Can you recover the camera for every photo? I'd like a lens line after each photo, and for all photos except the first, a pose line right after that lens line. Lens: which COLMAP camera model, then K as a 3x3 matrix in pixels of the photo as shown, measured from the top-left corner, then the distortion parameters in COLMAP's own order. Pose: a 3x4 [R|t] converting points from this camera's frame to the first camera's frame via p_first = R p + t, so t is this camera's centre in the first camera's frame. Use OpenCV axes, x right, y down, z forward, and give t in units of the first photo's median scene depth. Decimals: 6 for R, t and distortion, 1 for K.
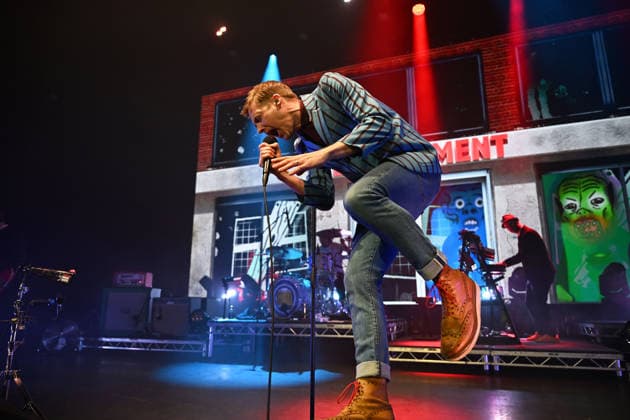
lens RADIAL K [[426.3, 0, 321.9], [0, 426.3, 218.4], [0, 0, 1]] dist [0.016190, -0.002104]
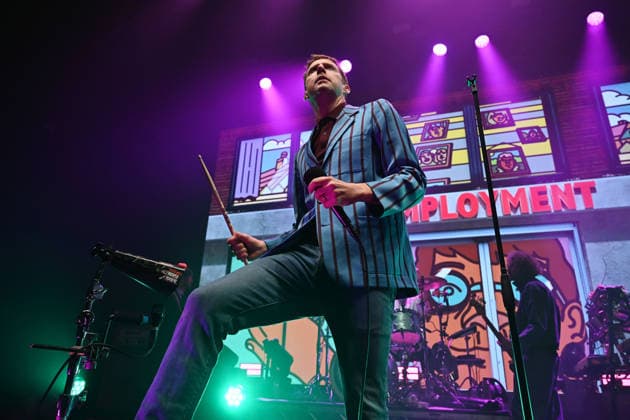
lens RADIAL K [[470.3, 0, 314.5], [0, 470.3, 195.1], [0, 0, 1]] dist [0.025716, 0.012862]
pose [[0.999058, 0.043202, 0.004078, -0.125319], [-0.041451, 0.977908, -0.204883, 0.045123], [-0.012839, 0.204521, 0.978778, 0.117010]]
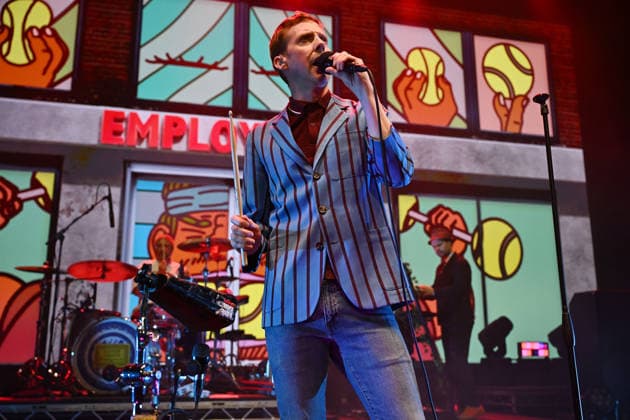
lens RADIAL K [[660.9, 0, 318.9], [0, 660.9, 210.5], [0, 0, 1]] dist [0.048757, 0.000000]
pose [[0.817706, 0.129995, 0.560766, -0.272117], [-0.112661, 0.991468, -0.065557, 0.020558], [-0.564504, -0.009570, 0.825375, 0.108188]]
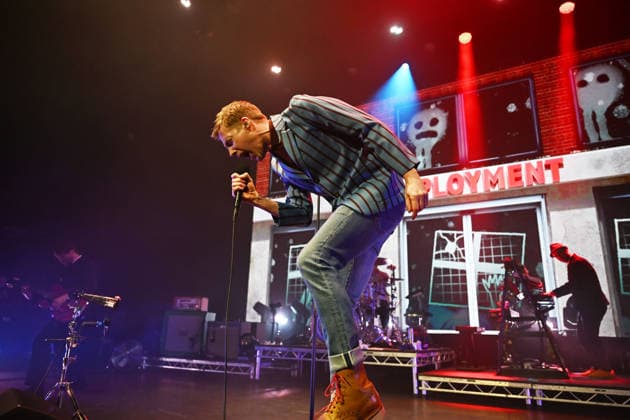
lens RADIAL K [[426.3, 0, 329.9], [0, 426.3, 225.6], [0, 0, 1]] dist [0.016190, -0.002104]
pose [[0.990926, -0.009430, -0.134075, 0.044746], [0.003775, 0.999095, -0.042375, -0.005834], [0.134354, 0.041484, 0.990065, -0.021876]]
